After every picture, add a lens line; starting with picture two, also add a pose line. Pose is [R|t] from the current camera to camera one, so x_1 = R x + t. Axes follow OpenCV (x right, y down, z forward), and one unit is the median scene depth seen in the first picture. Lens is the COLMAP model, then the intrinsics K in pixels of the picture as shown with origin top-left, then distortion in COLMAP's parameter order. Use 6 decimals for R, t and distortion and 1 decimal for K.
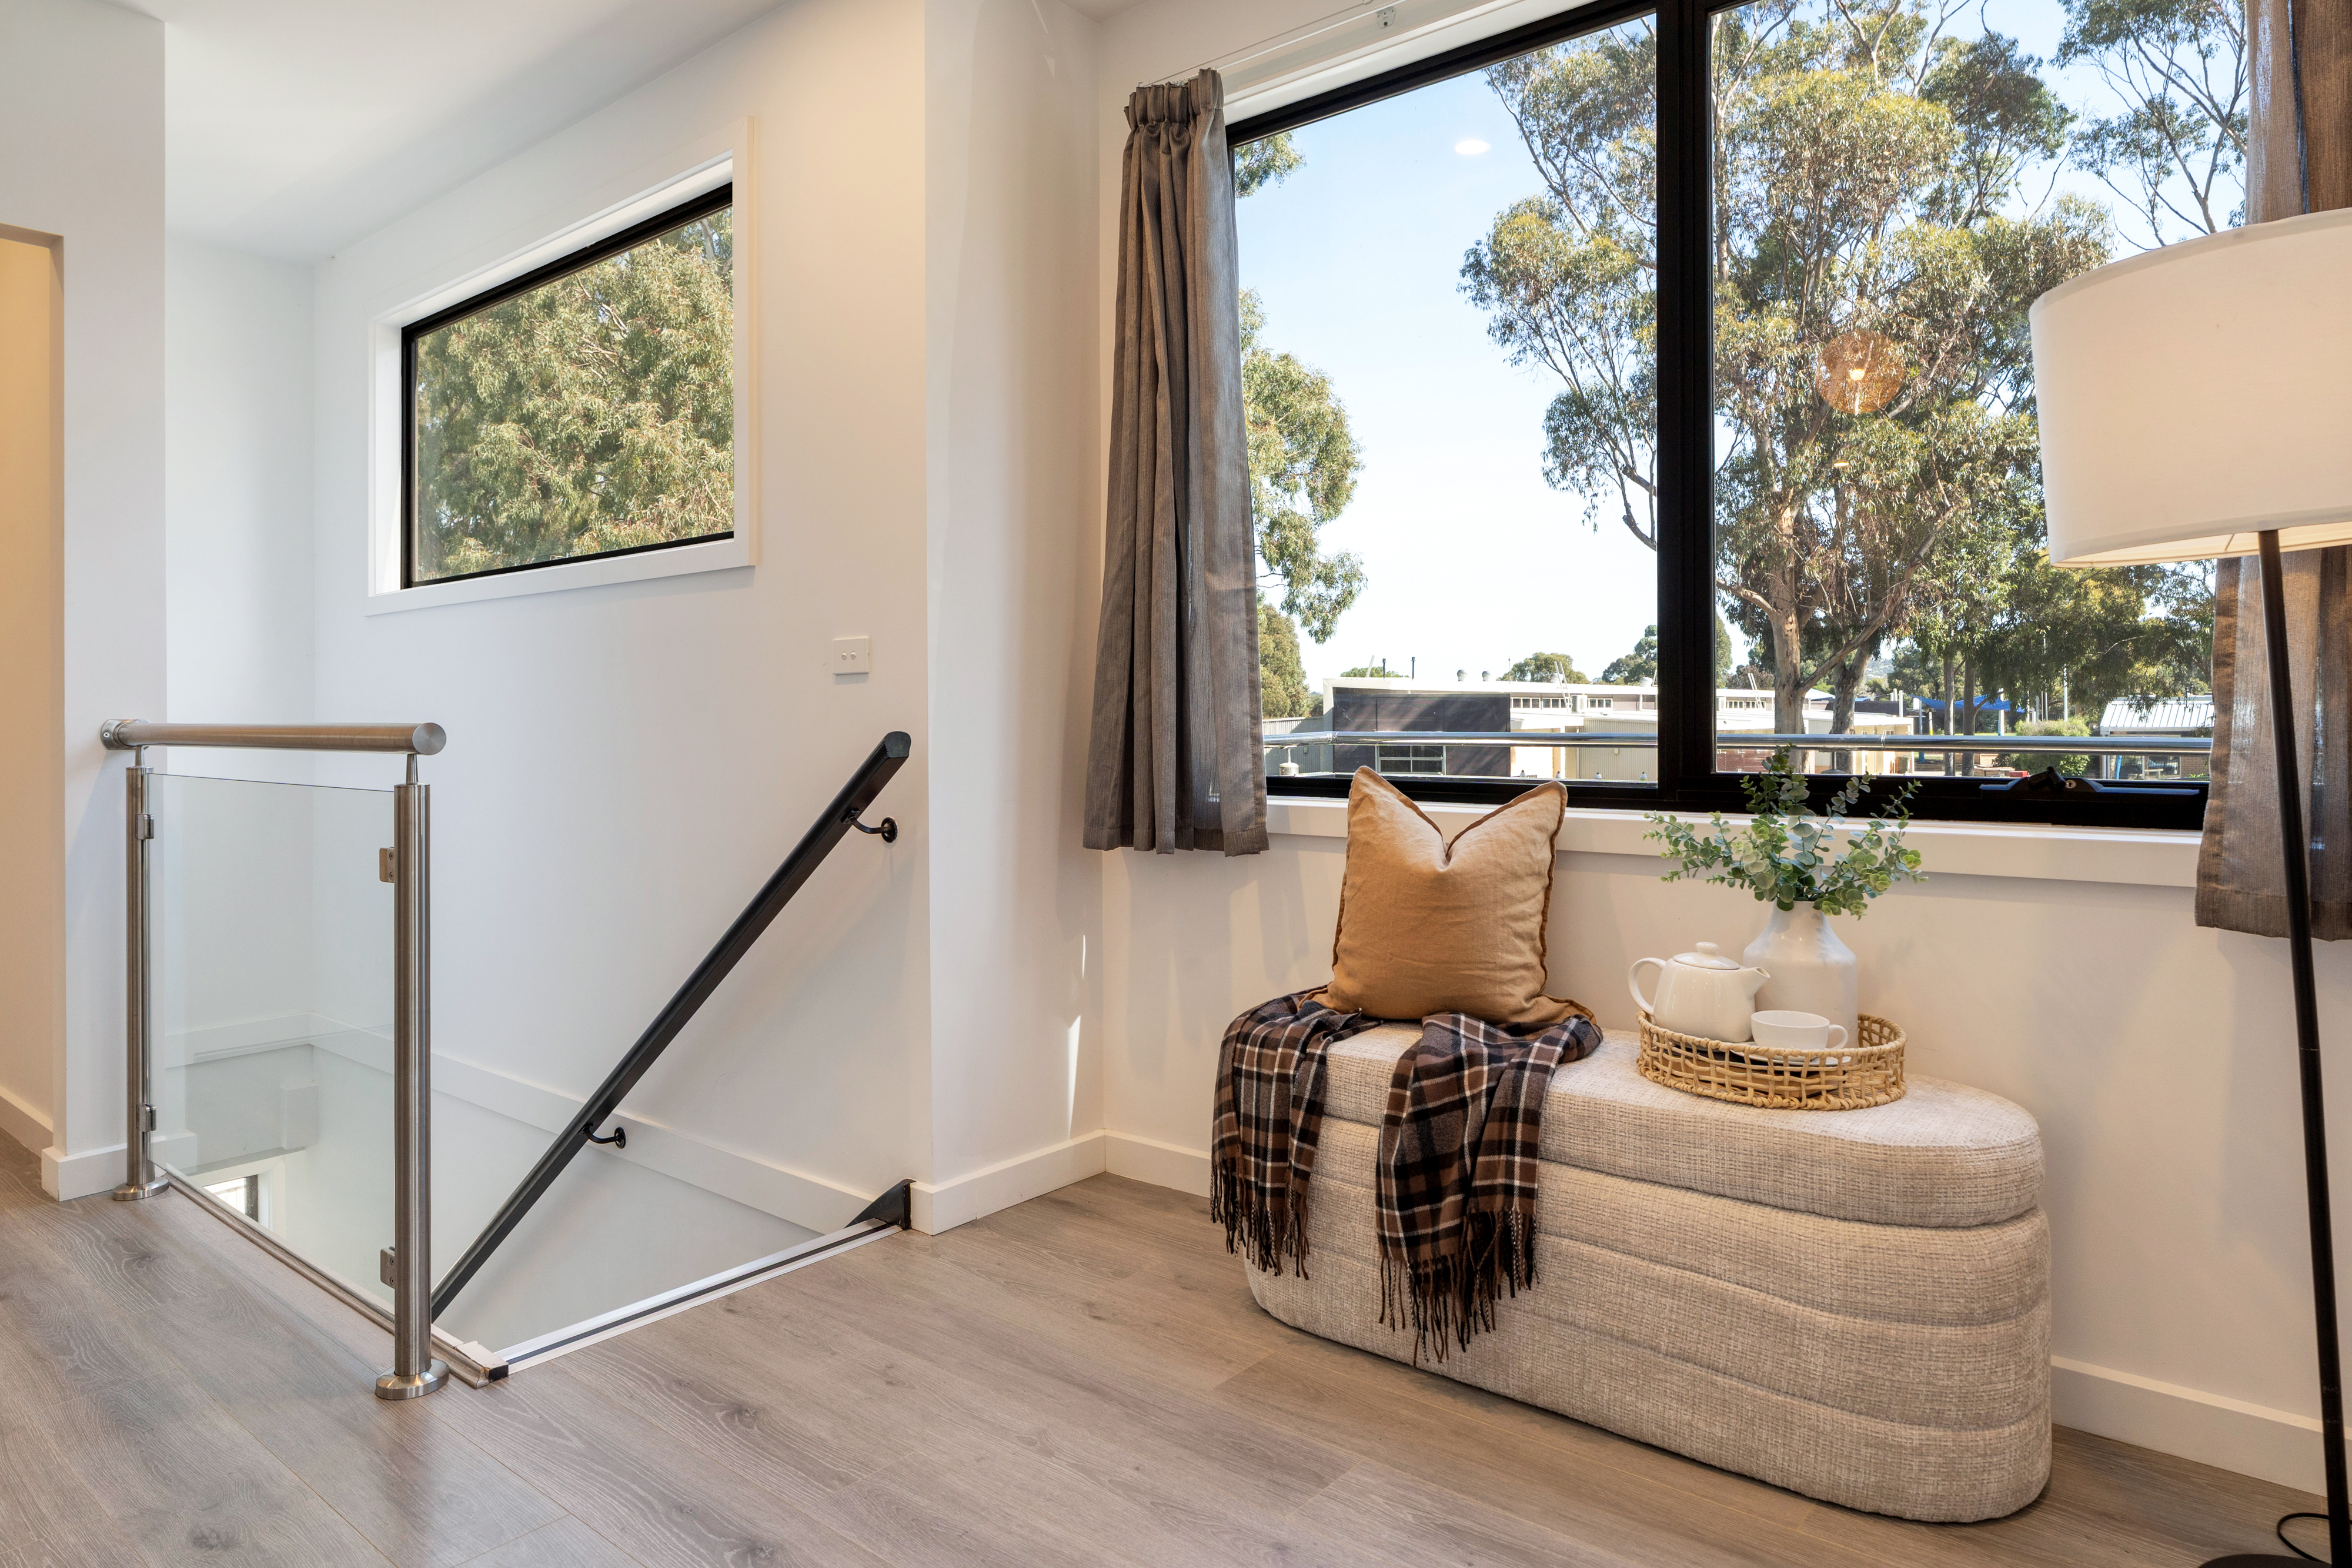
lens RADIAL K [[1359.7, 0, 1179.7], [0, 1359.7, 717.8], [0, 0, 1]] dist [-0.000719, -0.001353]
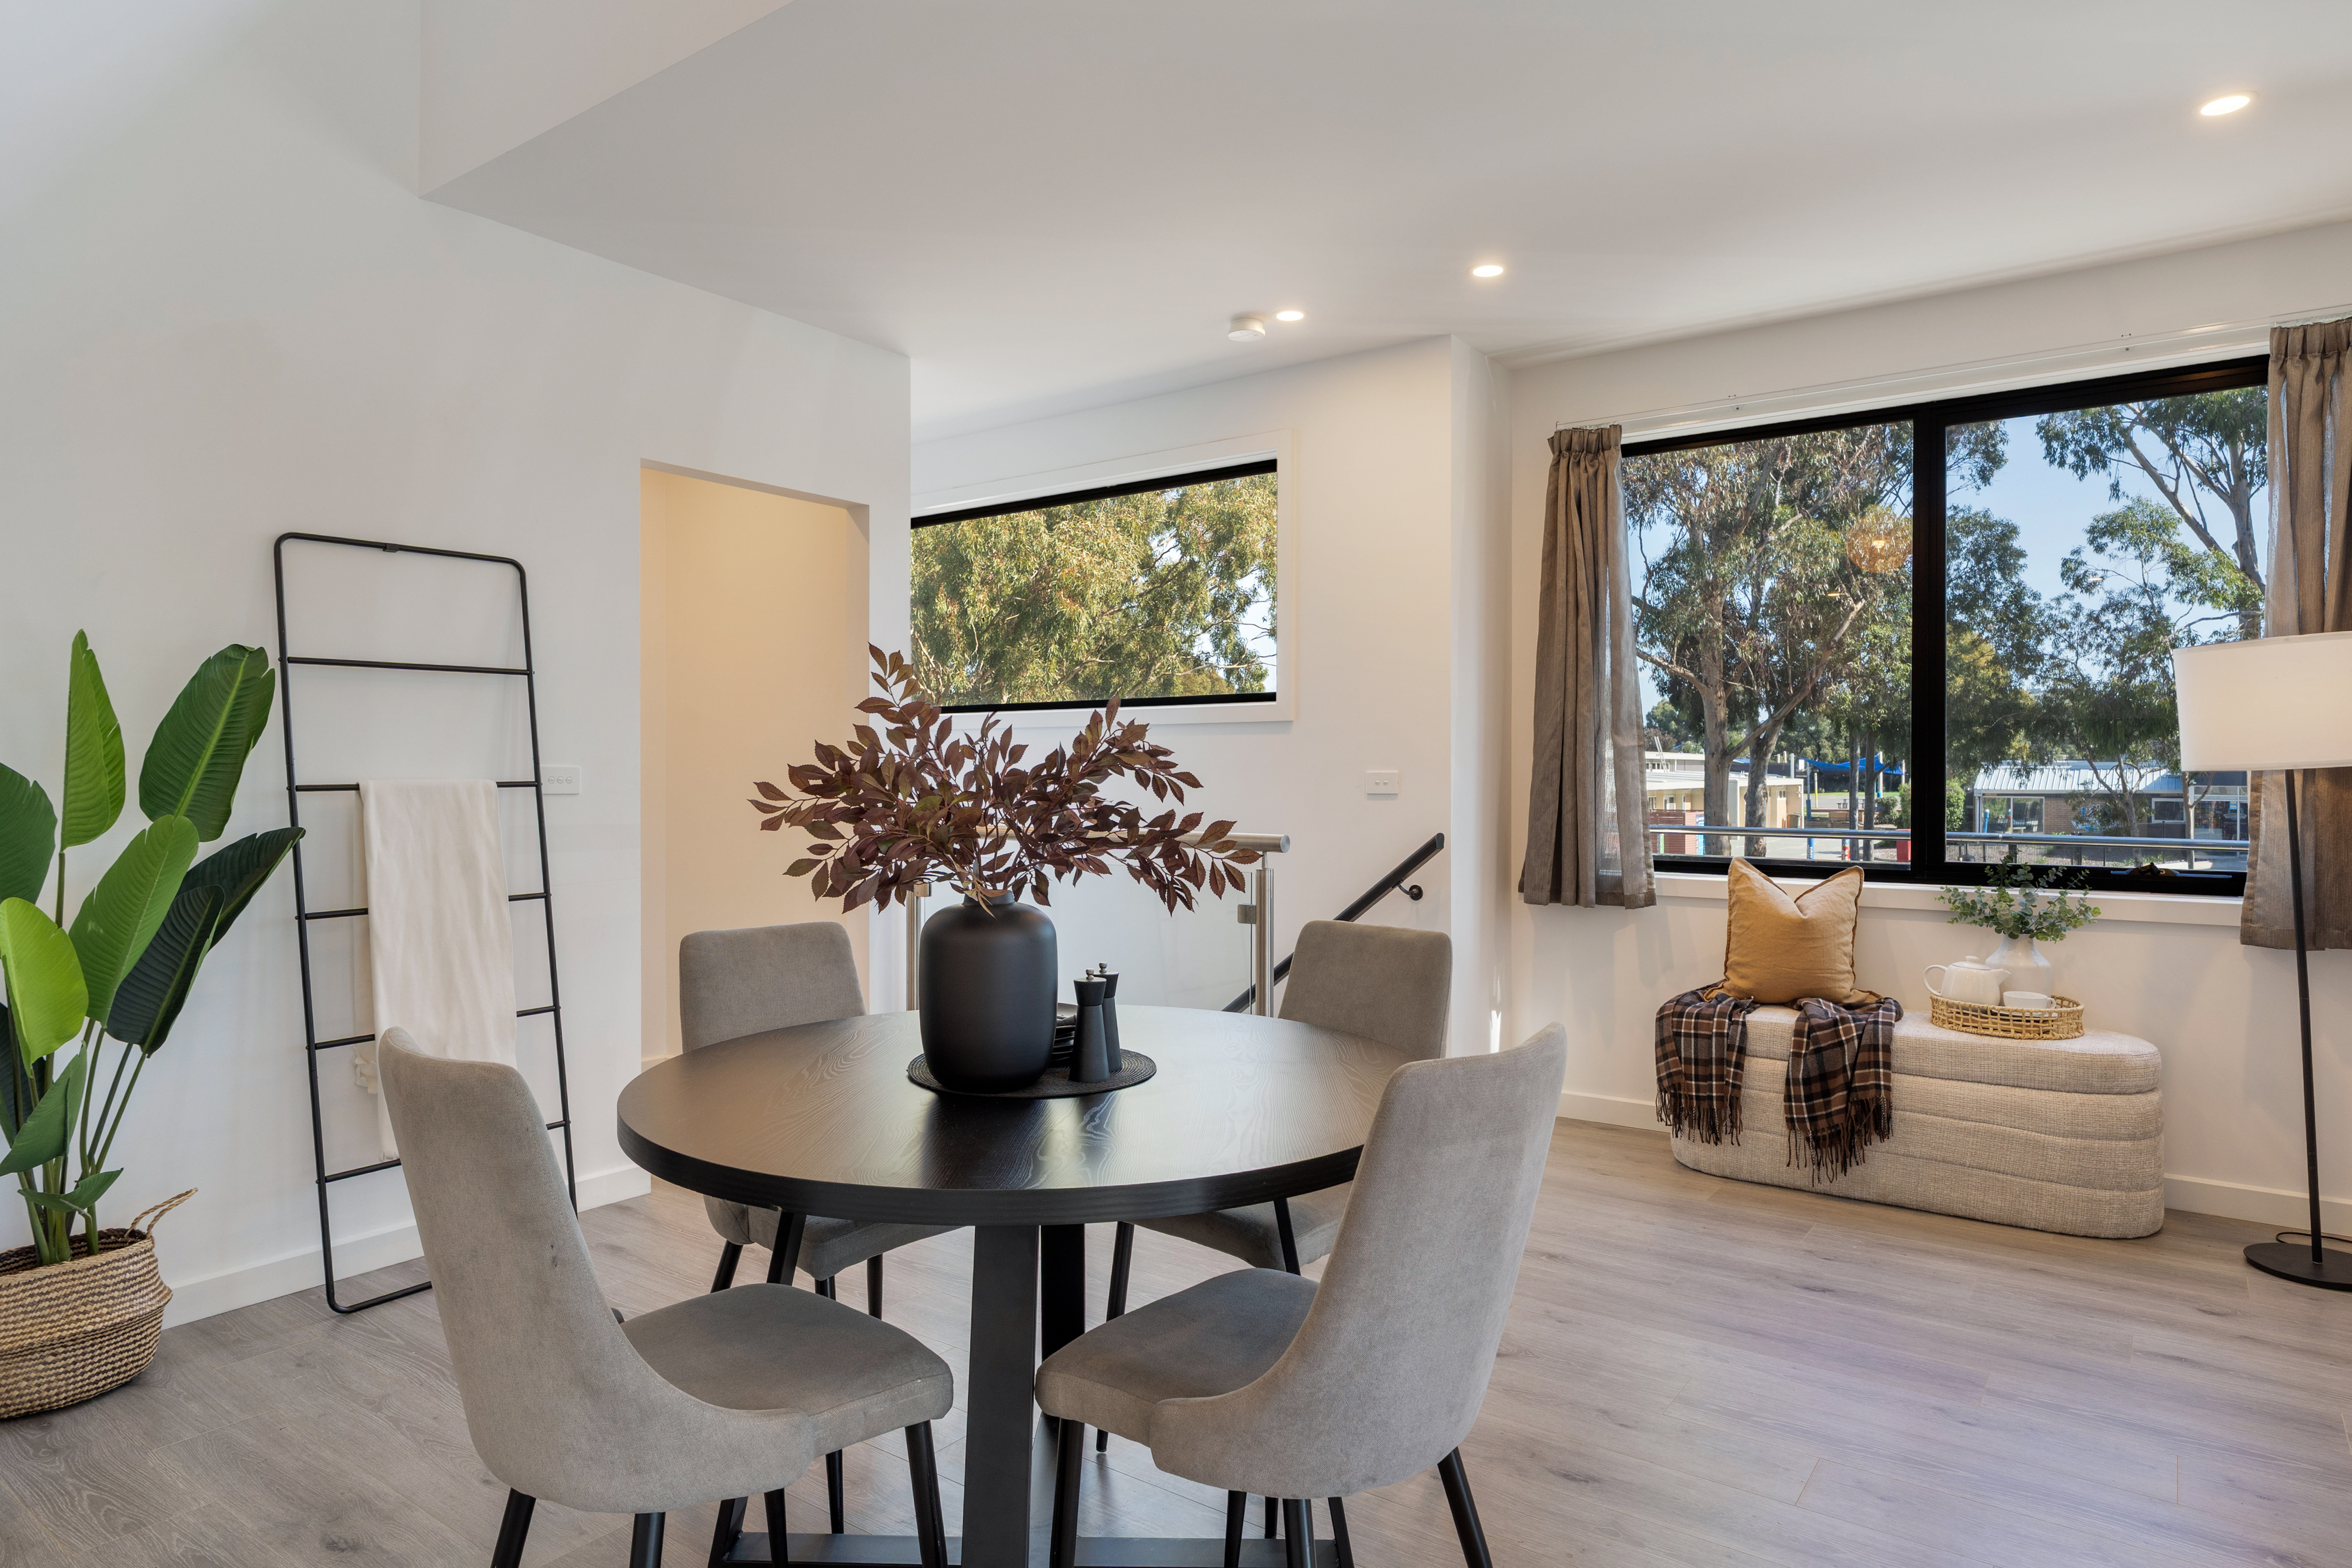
lens RADIAL K [[1322.3, 0, 1176.0], [0, 1322.3, 784.0], [0, 0, 1]] dist [0.003477, 0.000362]
pose [[0.998136, 0.005454, 0.060776, -0.800744], [-0.006004, 0.999943, 0.008871, -0.078445], [-0.060725, -0.009220, 0.998112, -0.730761]]
